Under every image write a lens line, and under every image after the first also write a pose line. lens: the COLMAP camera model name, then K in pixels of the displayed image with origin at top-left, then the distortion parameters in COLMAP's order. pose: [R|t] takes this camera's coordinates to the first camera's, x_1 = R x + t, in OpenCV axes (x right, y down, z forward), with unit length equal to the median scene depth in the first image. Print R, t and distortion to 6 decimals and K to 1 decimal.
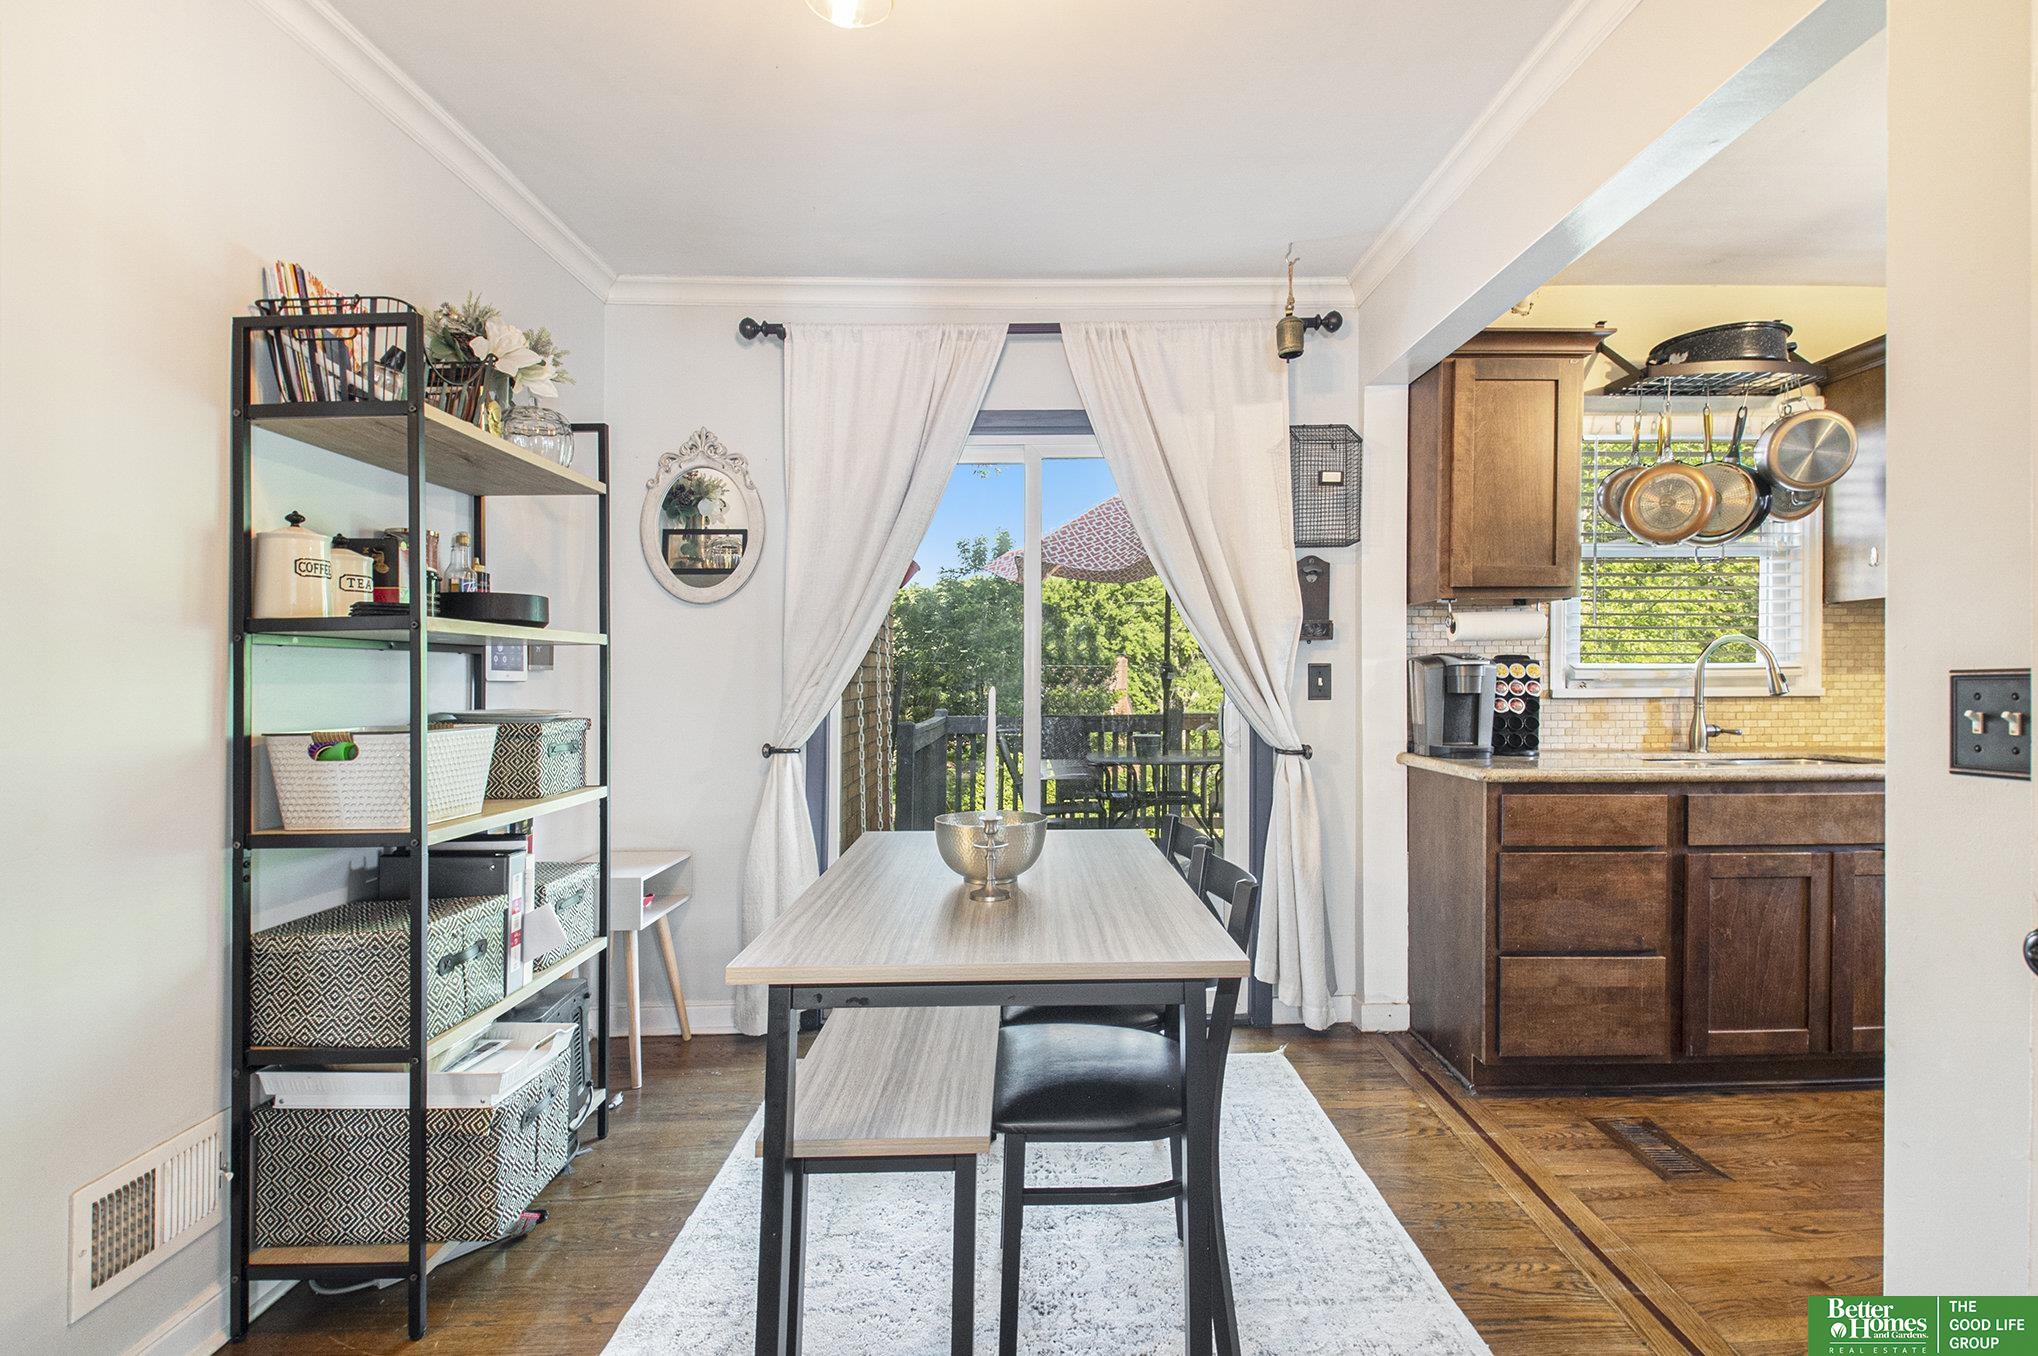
lens RADIAL K [[907.3, 0, 1059.2], [0, 907.3, 685.2], [0, 0, 1]] dist [0.011012, -0.015725]
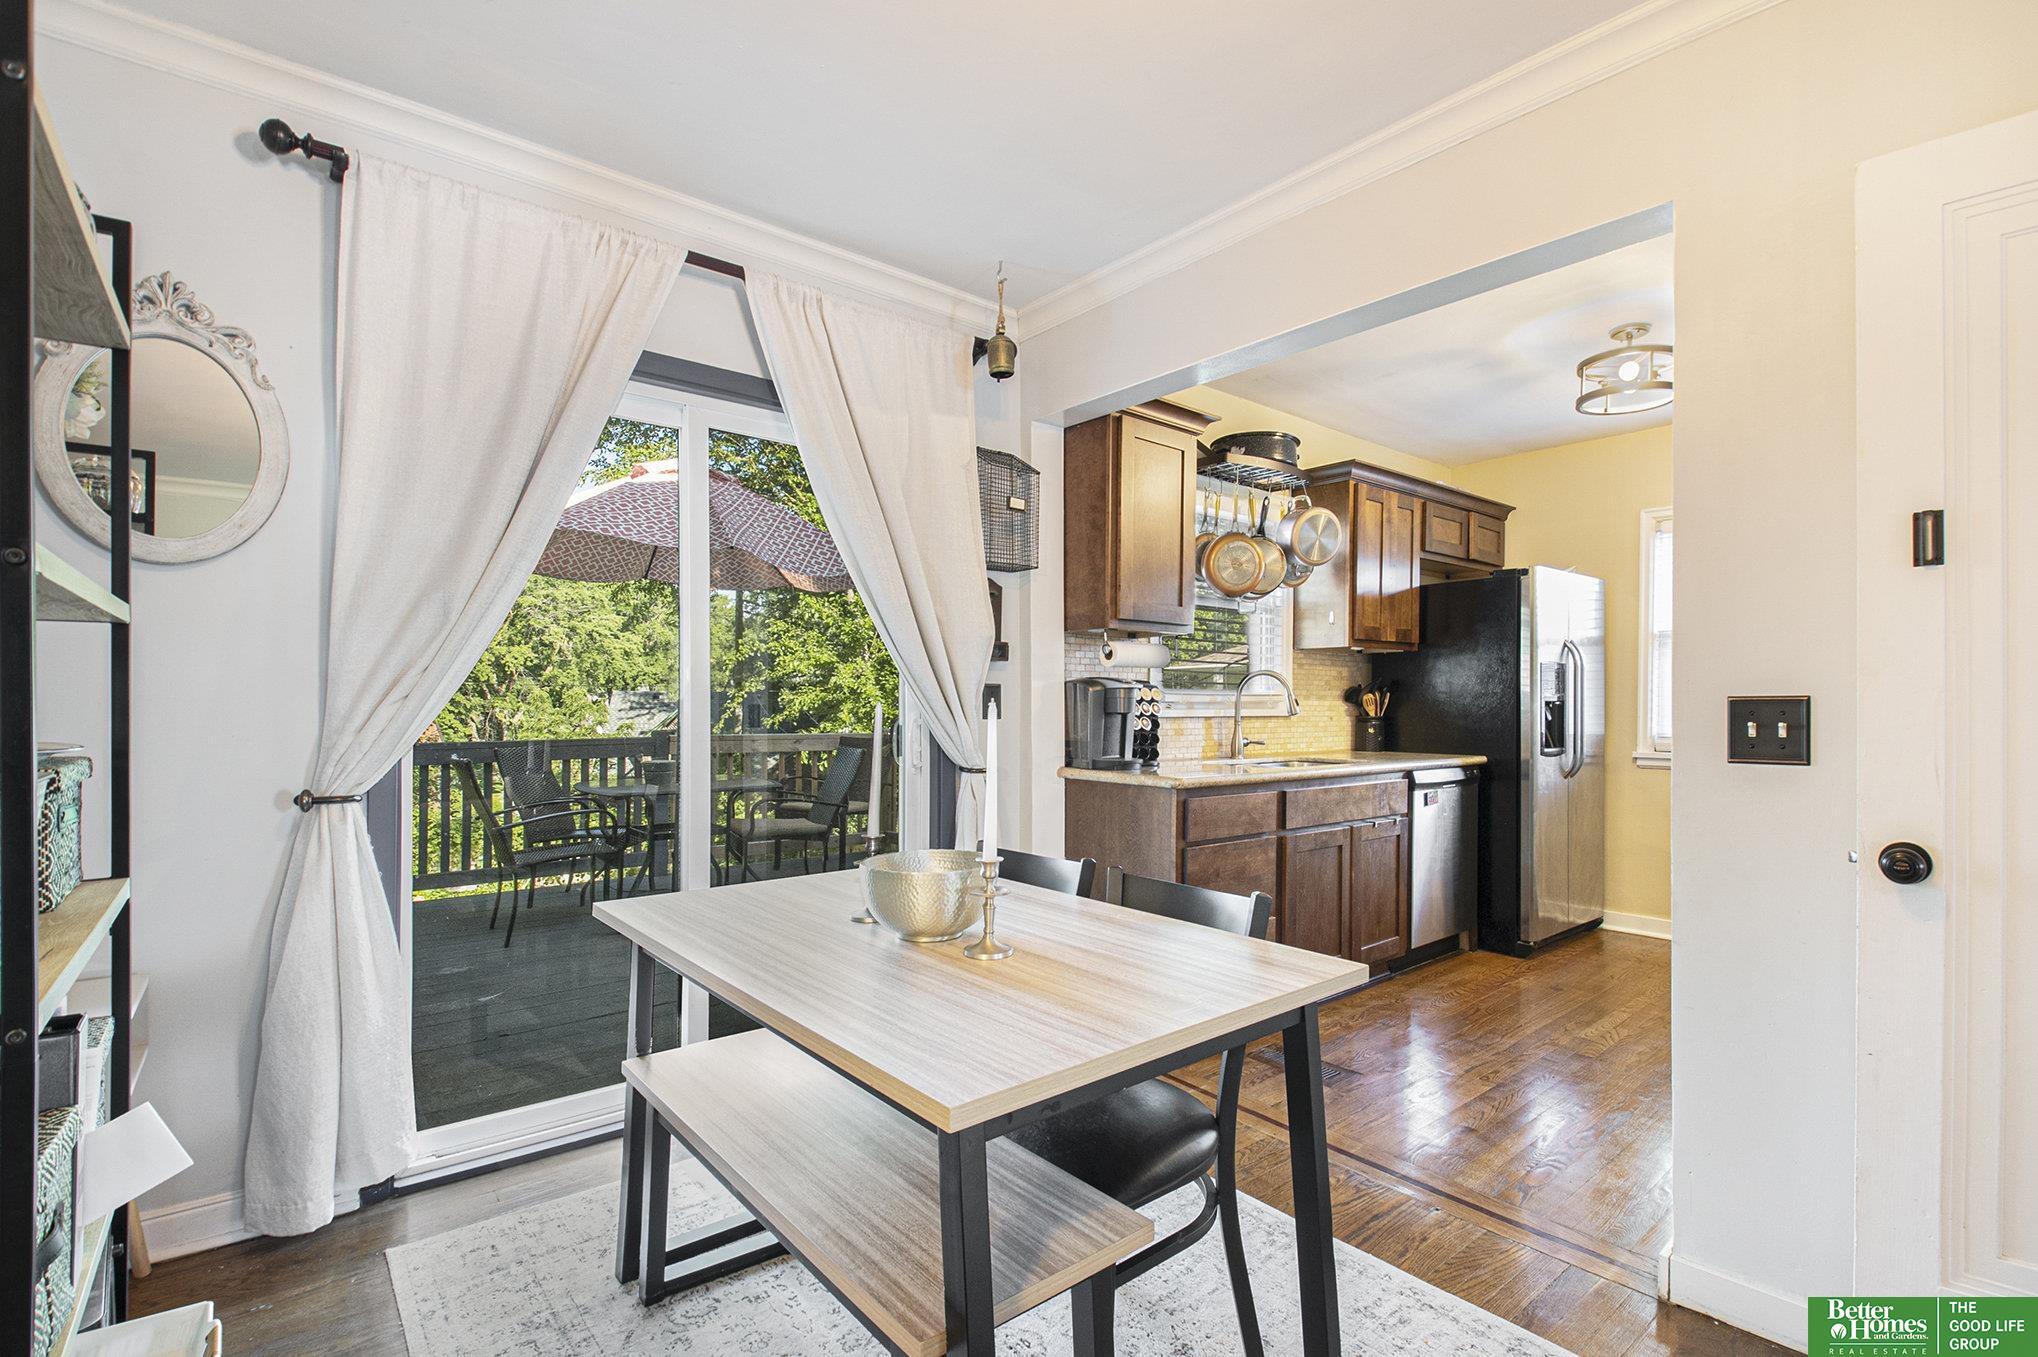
lens RADIAL K [[907.3, 0, 1049.5], [0, 907.3, 712.5], [0, 0, 1]] dist [0.011012, -0.015725]
pose [[0.780786, 0.002789, 0.624792, -0.313419], [-0.006395, 0.999973, 0.003528, 0.004639], [-0.624765, -0.006750, 0.780783, 0.169066]]
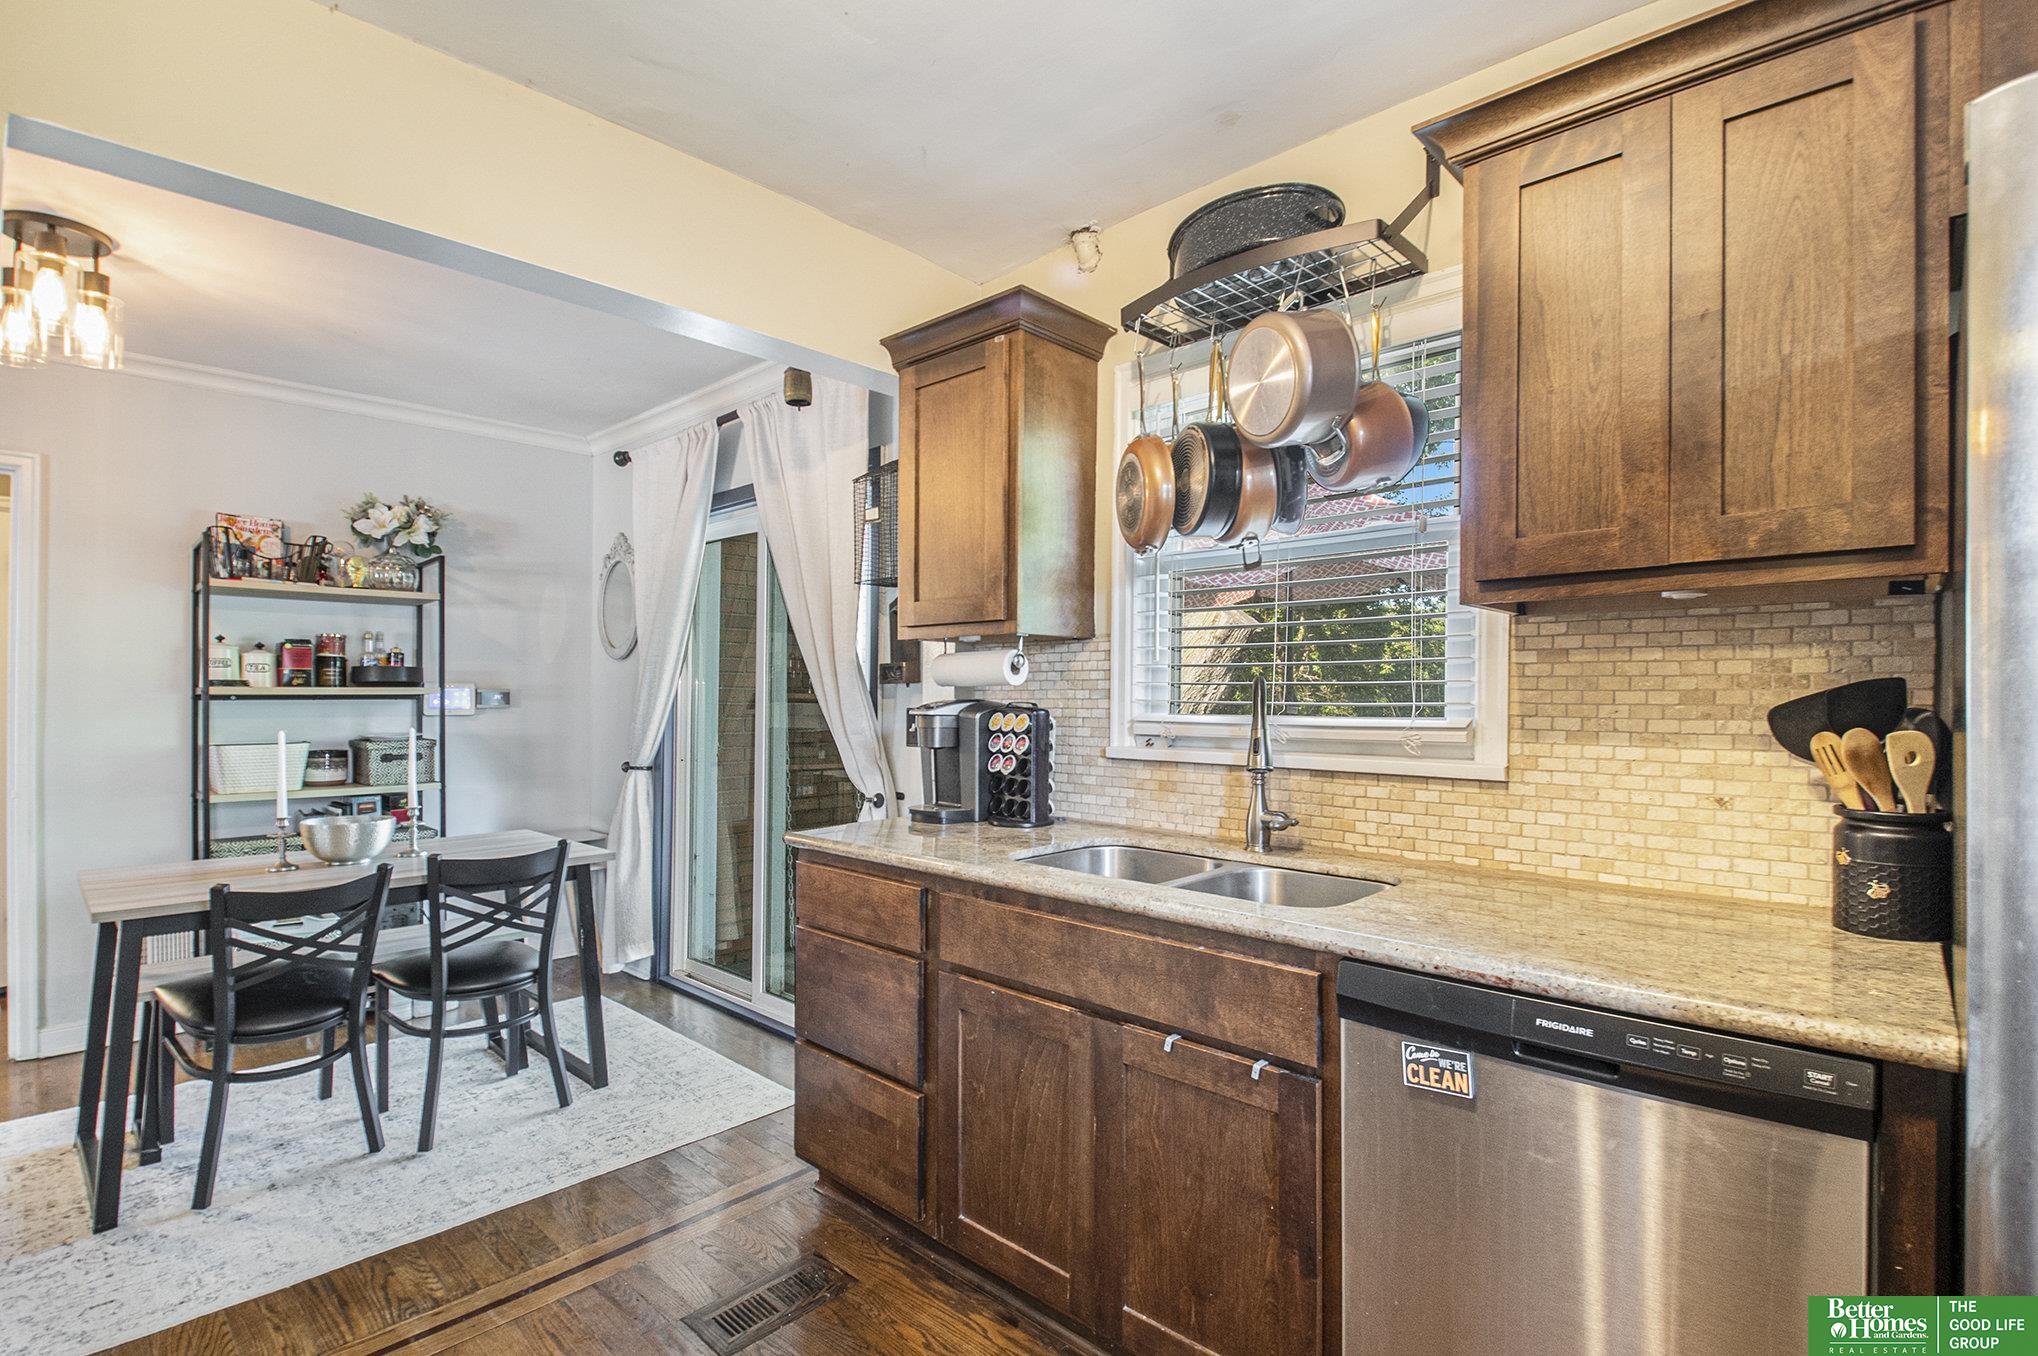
lens RADIAL K [[907.3, 0, 1021.0], [0, 907.3, 695.3], [0, 0, 1]] dist [0.011012, -0.015725]
pose [[0.731648, 0.005943, -0.681656, 1.048044], [-0.014026, 0.999882, -0.006337, -0.034551], [0.681538, 0.014197, 0.731645, 0.403702]]
